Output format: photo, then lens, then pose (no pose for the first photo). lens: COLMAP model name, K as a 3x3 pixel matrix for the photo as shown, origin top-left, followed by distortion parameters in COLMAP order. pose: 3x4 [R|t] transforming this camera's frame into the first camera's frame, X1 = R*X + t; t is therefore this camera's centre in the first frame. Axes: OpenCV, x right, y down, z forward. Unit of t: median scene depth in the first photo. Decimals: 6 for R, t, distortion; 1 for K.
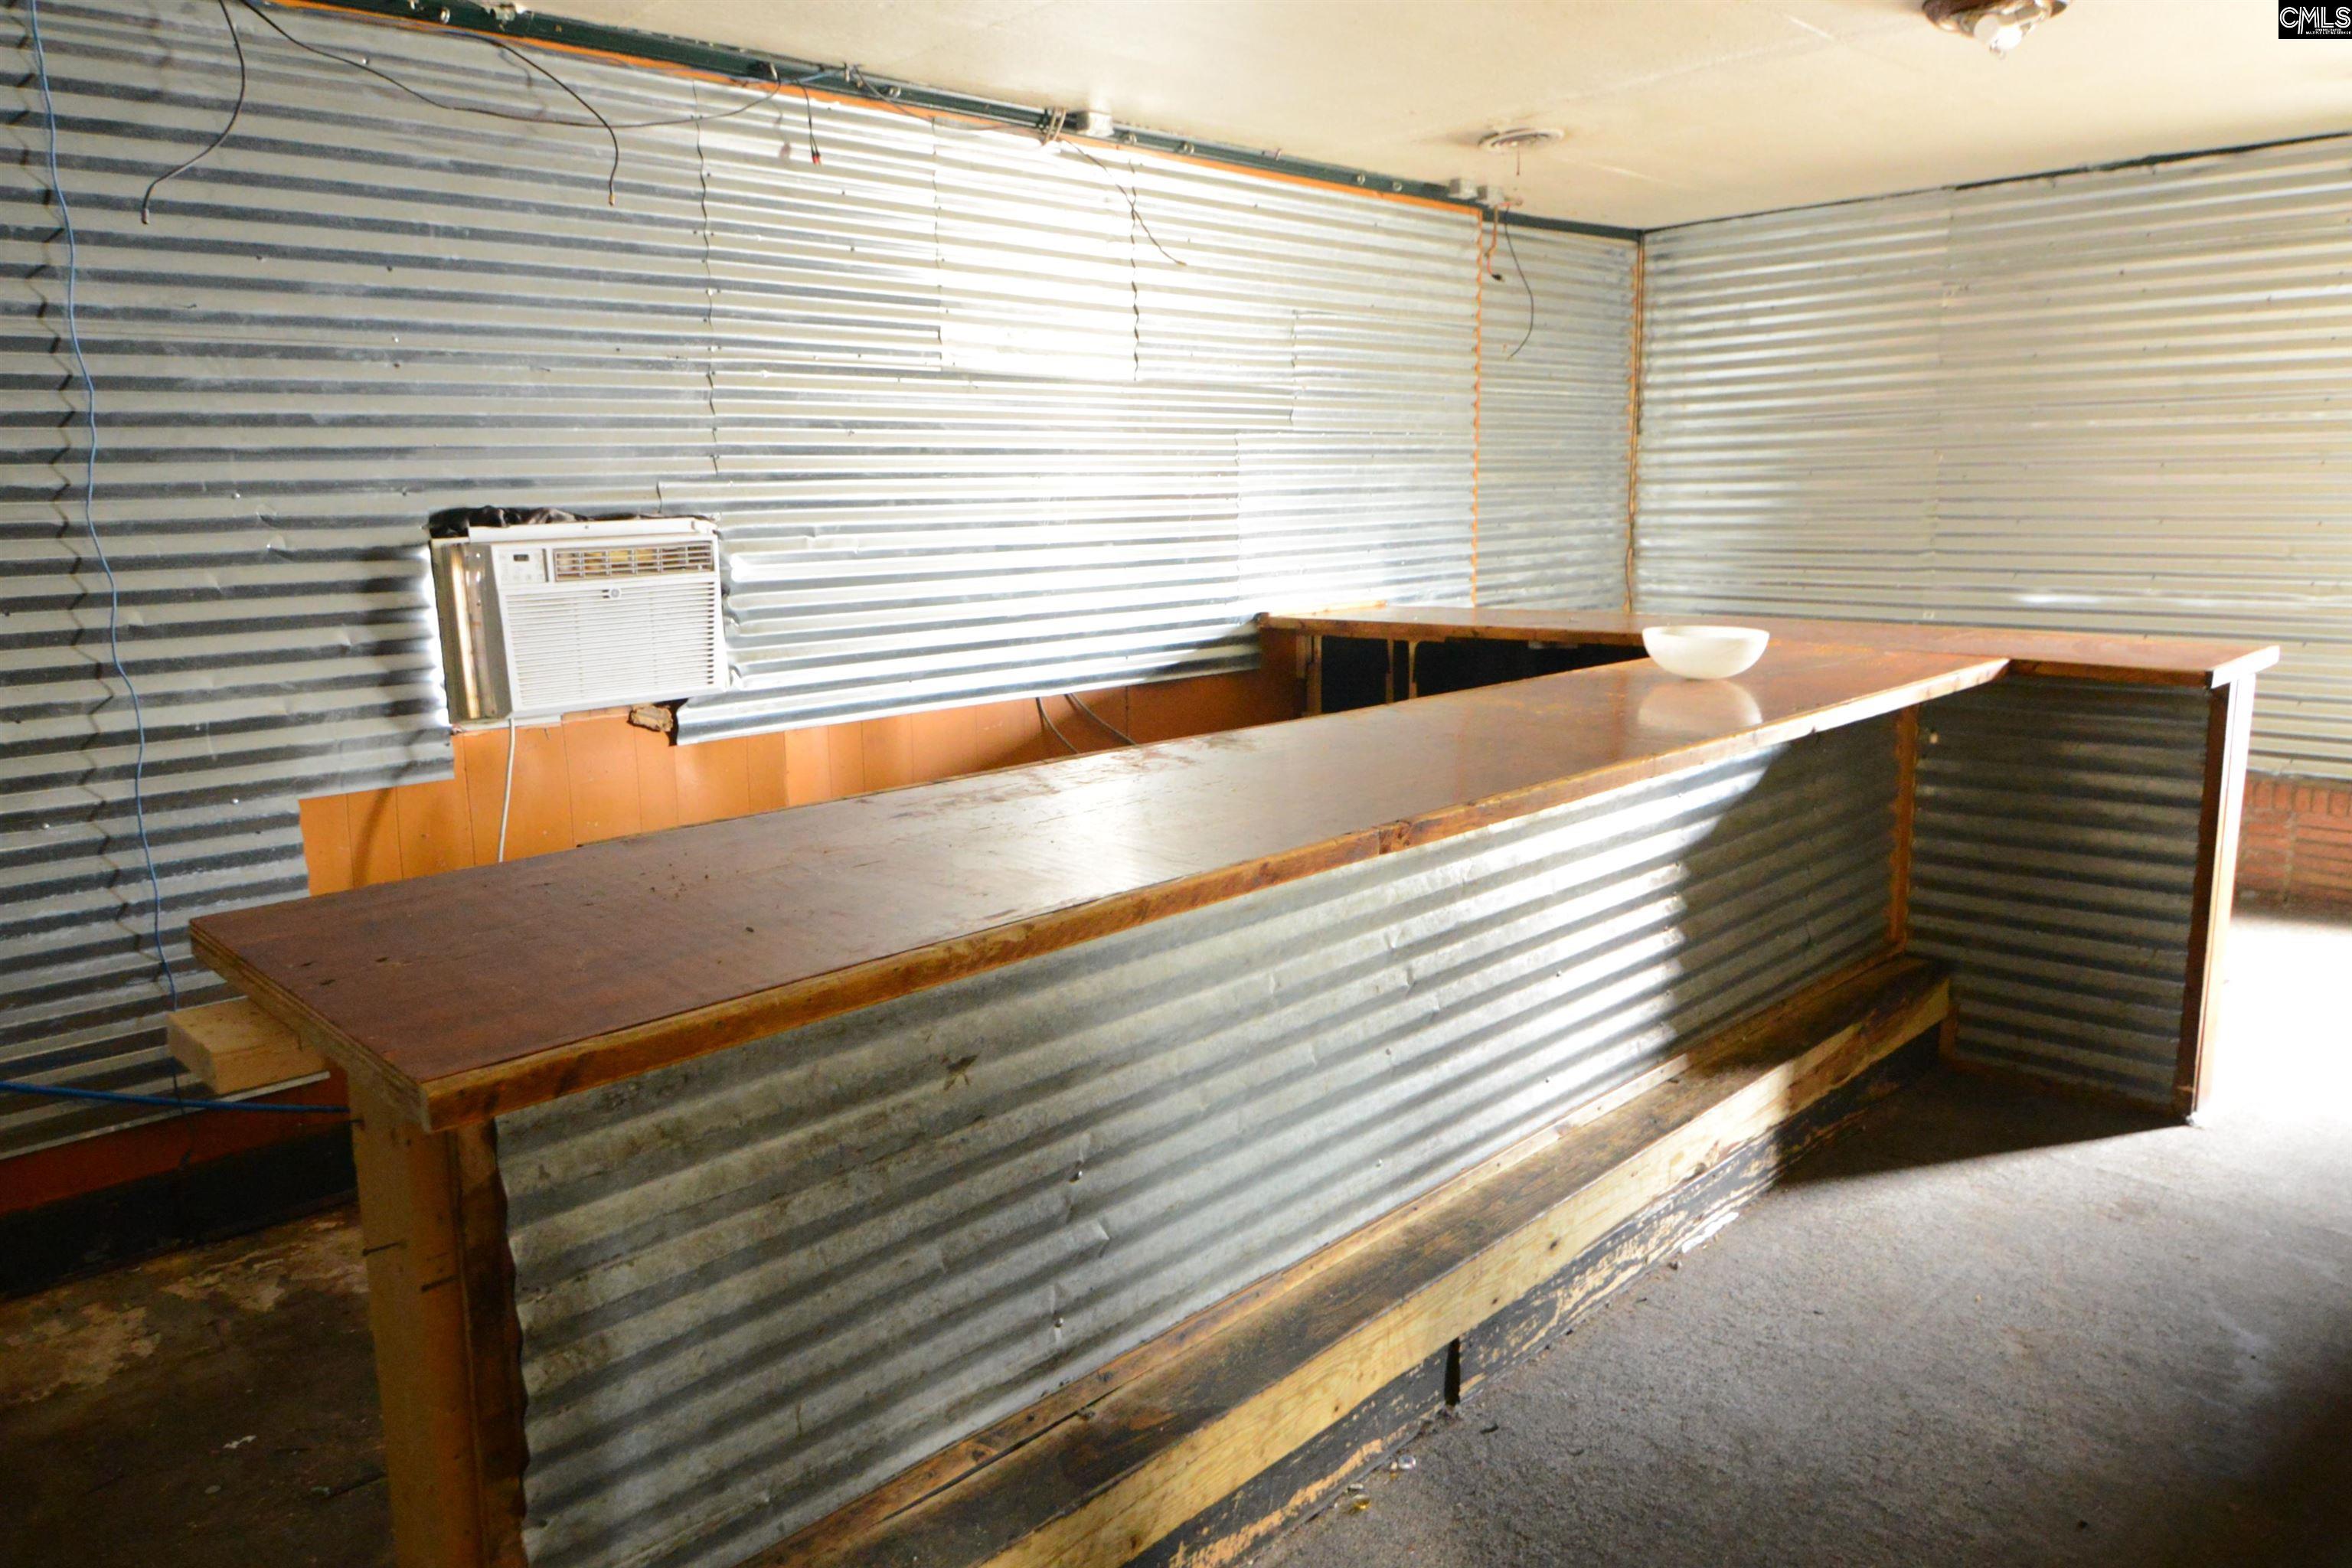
lens RADIAL K [[1622.2, 0, 1174.6], [0, 1622.2, 783.4], [0, 0, 1]] dist [0.002843, -0.000271]
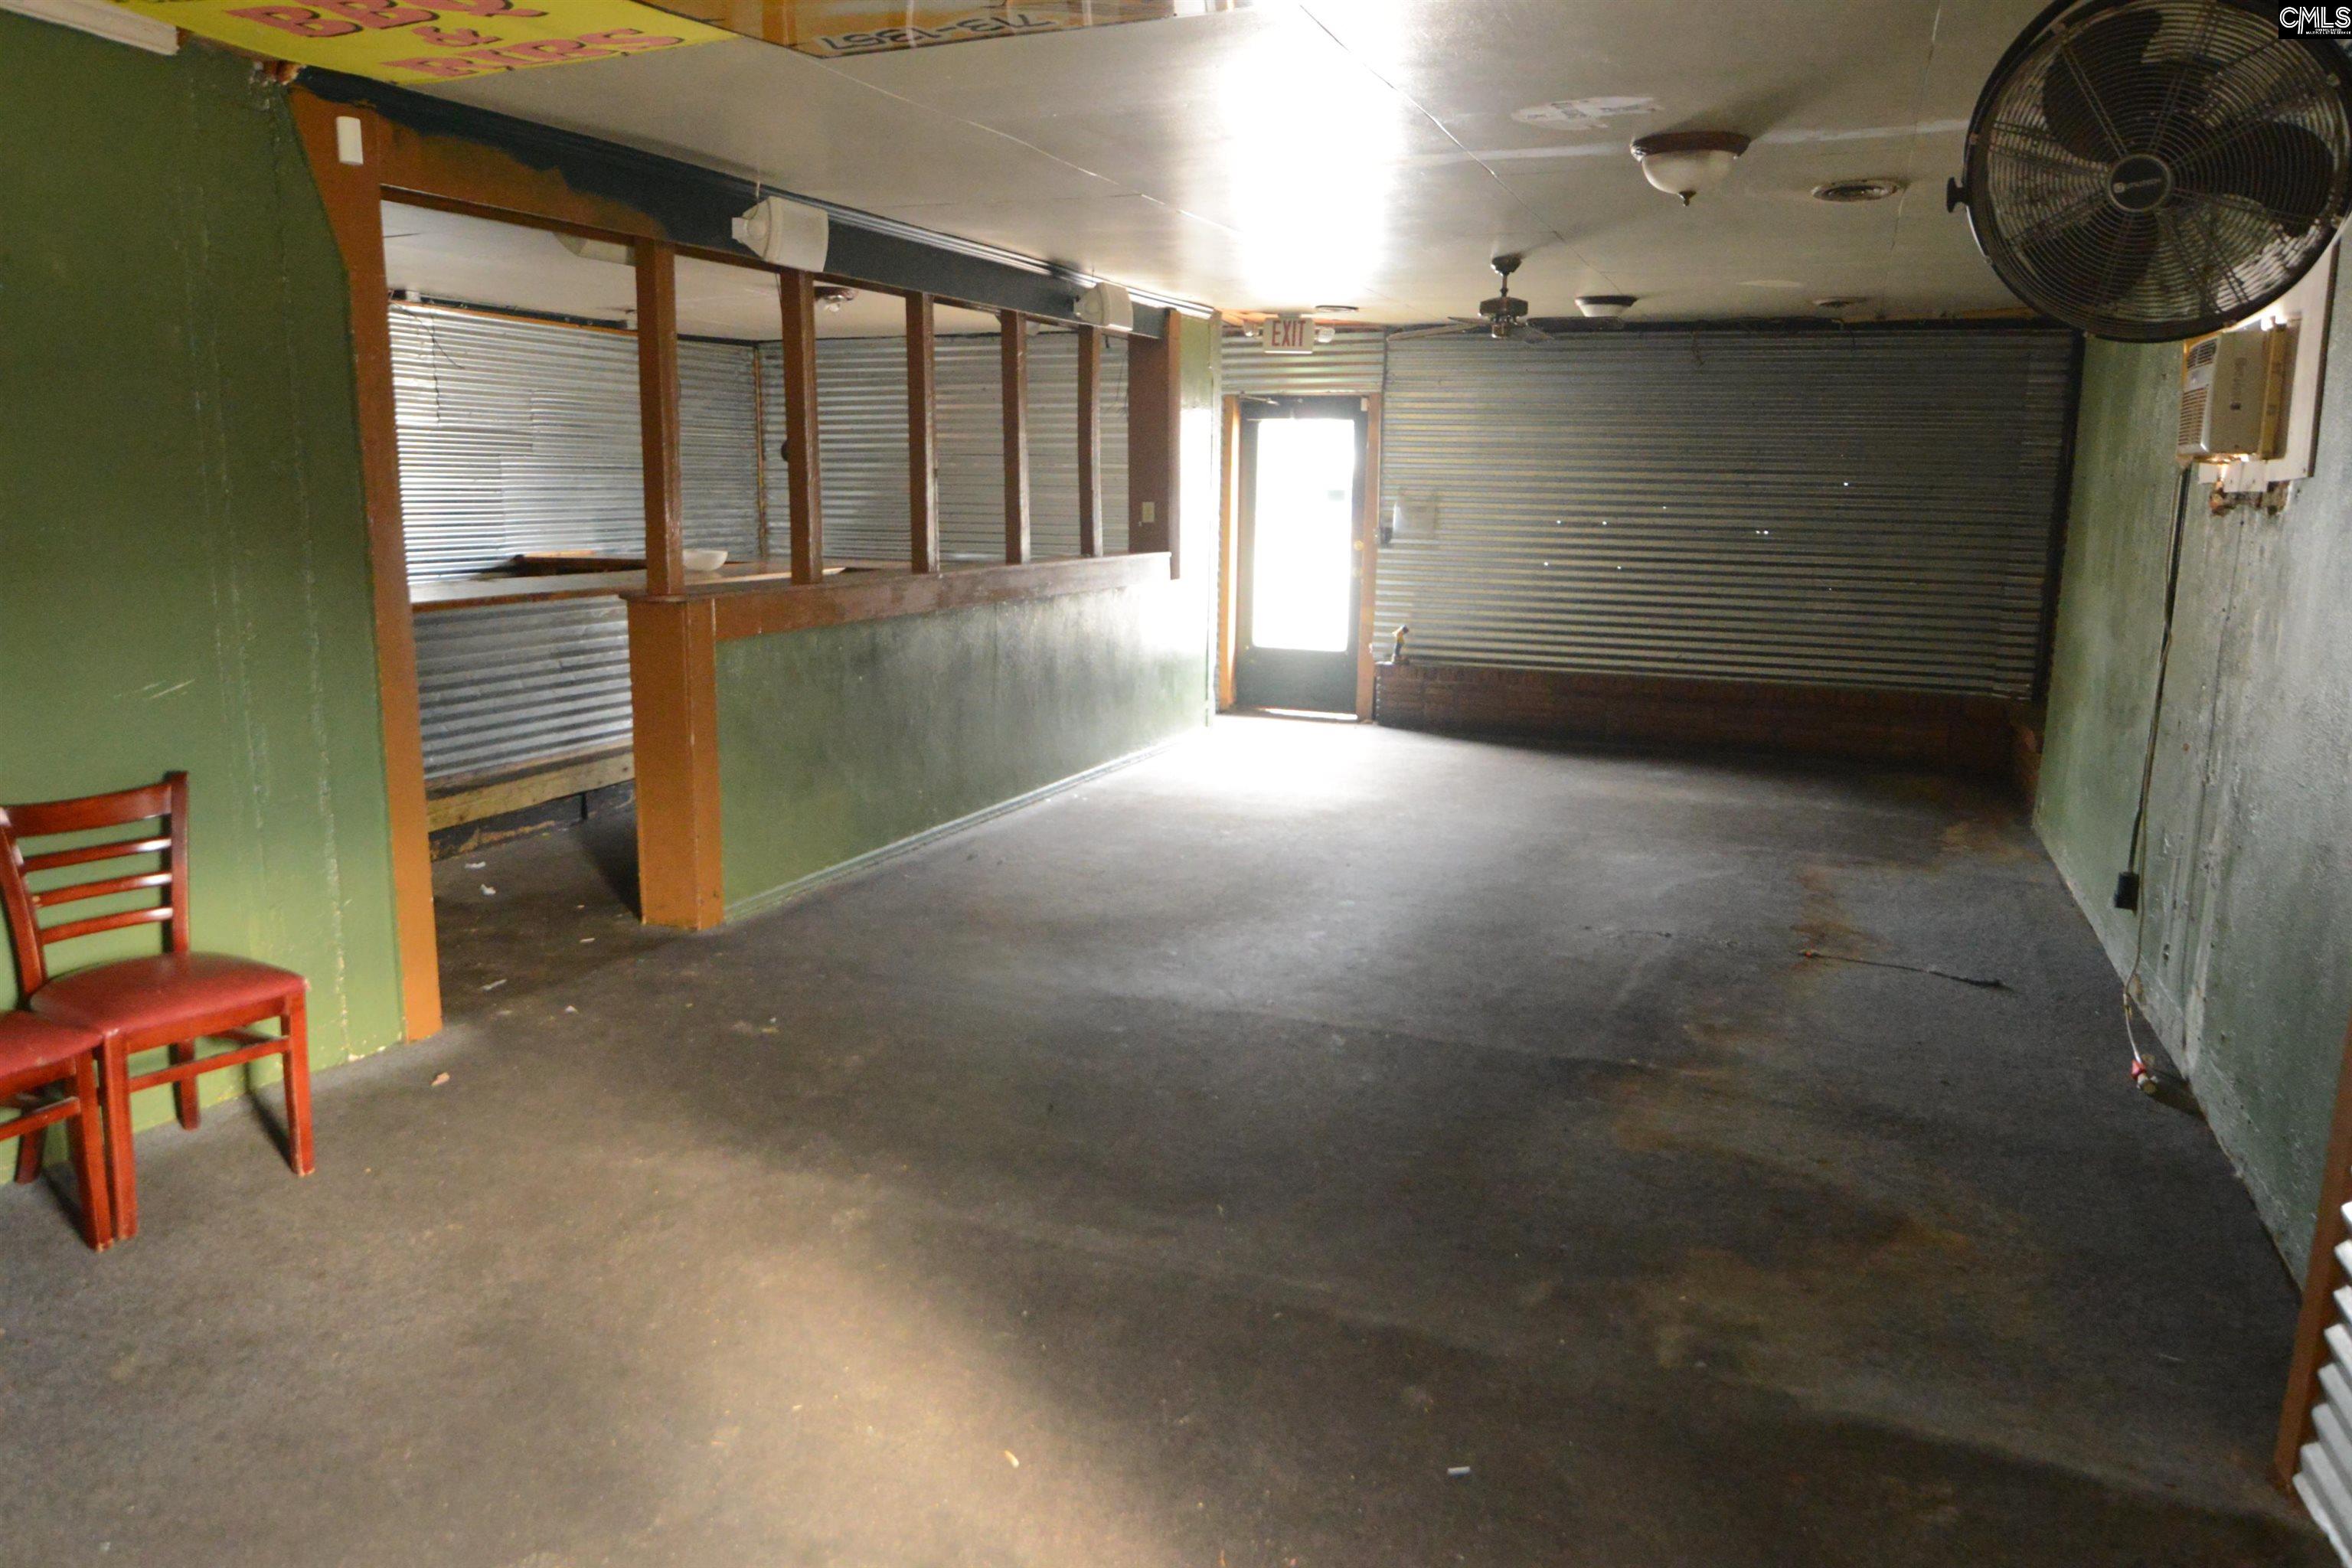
lens RADIAL K [[1622.2, 0, 1173.1], [0, 1622.2, 793.4], [0, 0, 1]] dist [0.002843, -0.000271]
pose [[0.921082, -0.041836, 0.387114, 0.014031], [0.039557, 0.999121, 0.013855, 0.192059], [-0.387354, 0.002552, 0.921928, -1.108726]]
